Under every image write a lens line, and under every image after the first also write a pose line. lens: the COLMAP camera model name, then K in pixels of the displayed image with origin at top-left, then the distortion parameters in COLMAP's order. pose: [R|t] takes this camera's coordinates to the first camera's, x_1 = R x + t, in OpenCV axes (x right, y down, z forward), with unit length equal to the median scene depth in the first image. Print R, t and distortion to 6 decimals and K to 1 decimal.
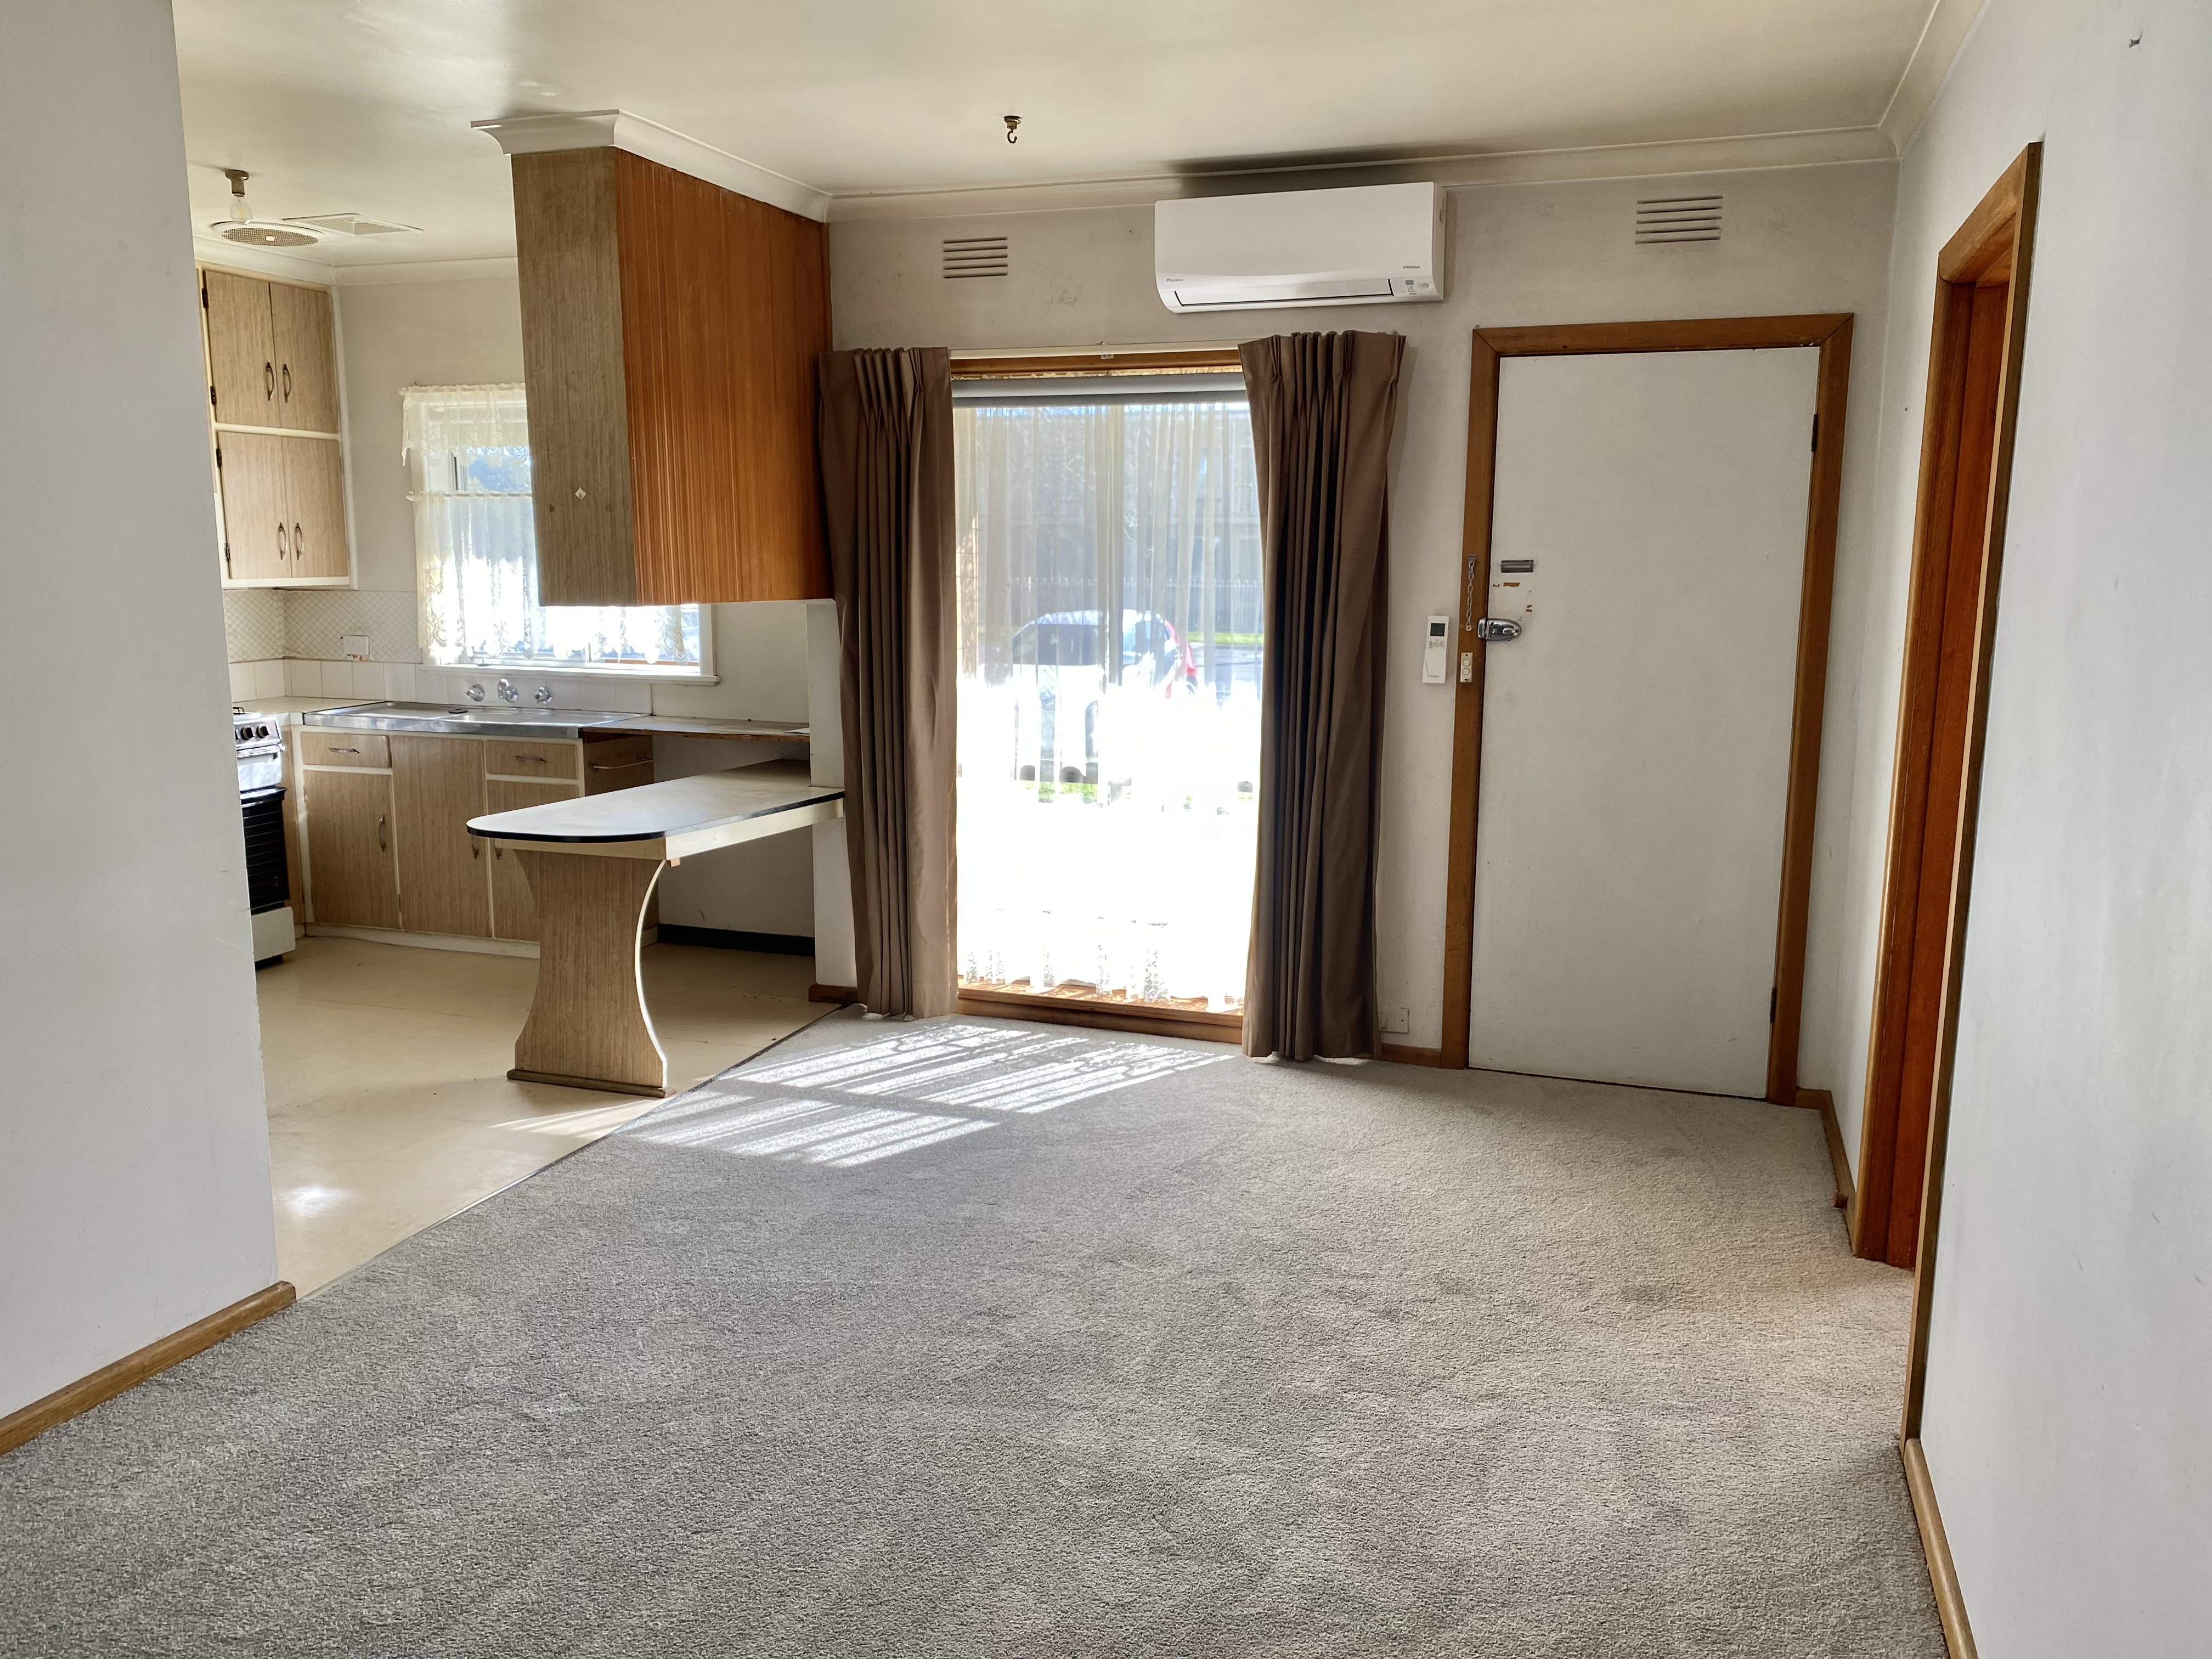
lens RADIAL K [[1683.0, 0, 1095.8], [0, 1683.0, 851.8], [0, 0, 1]] dist [0.027954, -0.025305]
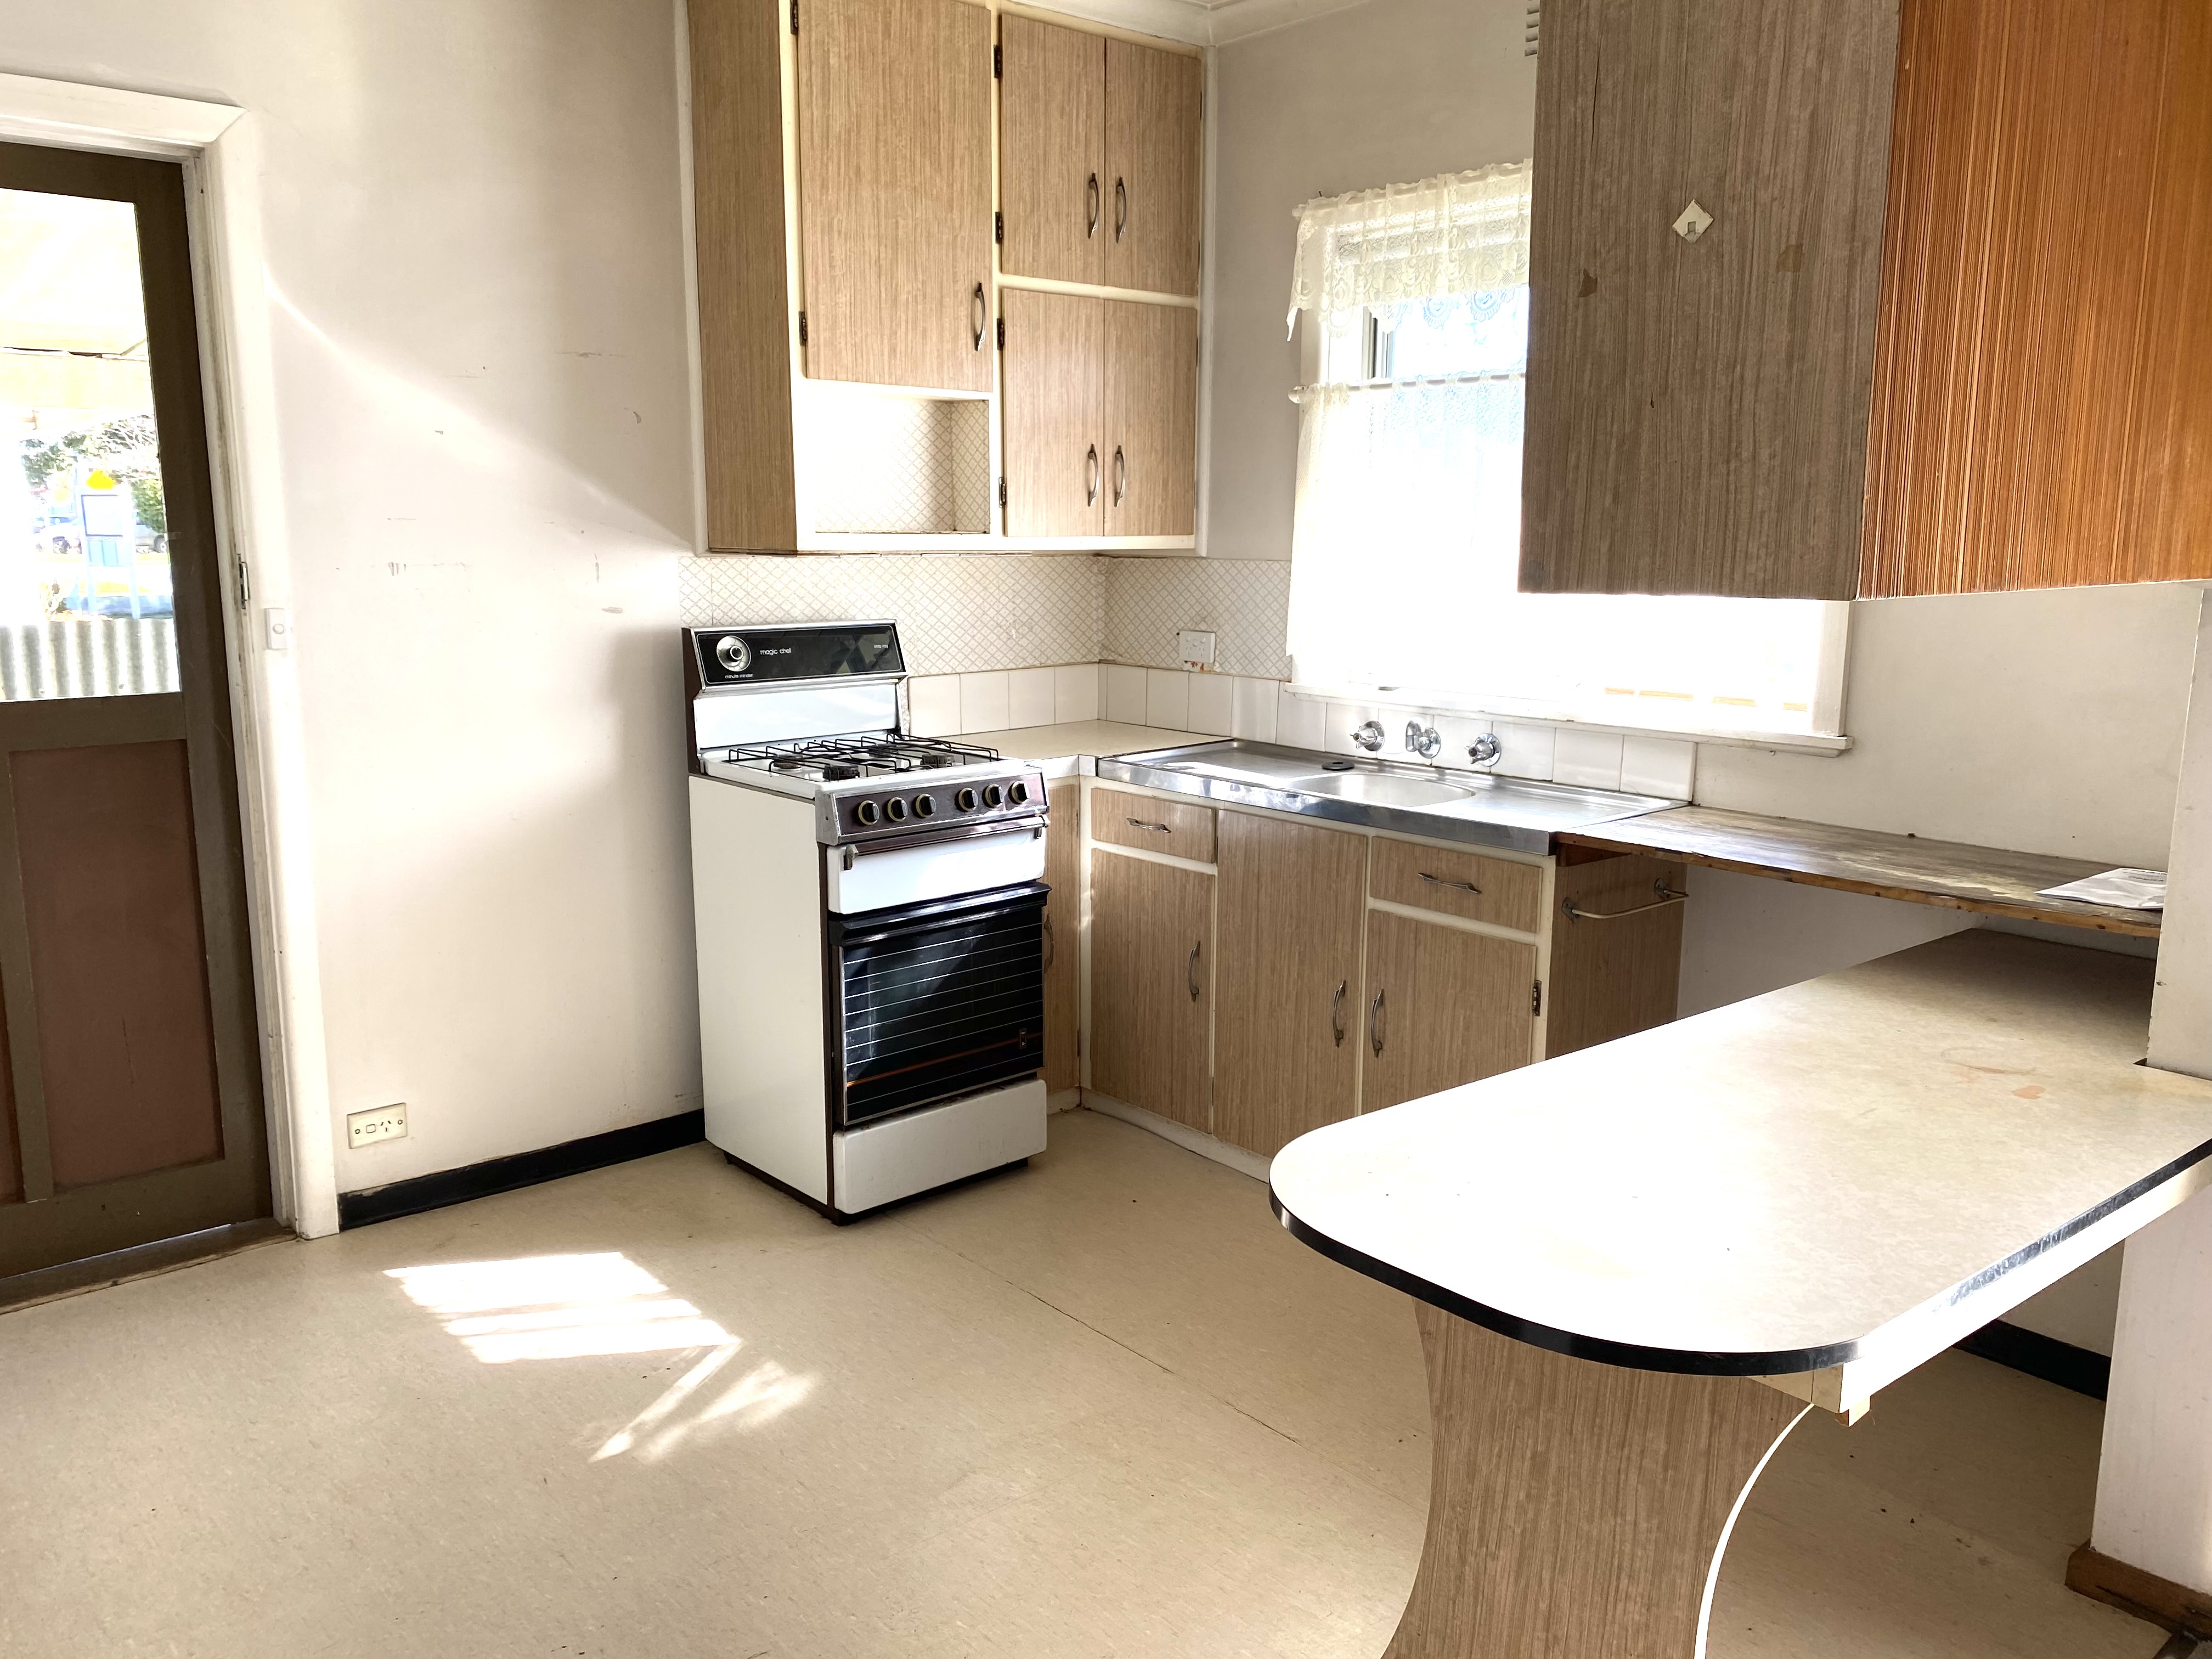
lens RADIAL K [[1683.0, 0, 1089.0], [0, 1683.0, 827.1], [0, 0, 1]] dist [0.027954, -0.025305]
pose [[0.858691, 0.087809, -0.504915, -0.164244], [-0.088600, 0.995813, 0.022501, -0.070665], [0.504777, 0.025414, 0.862876, 0.479027]]
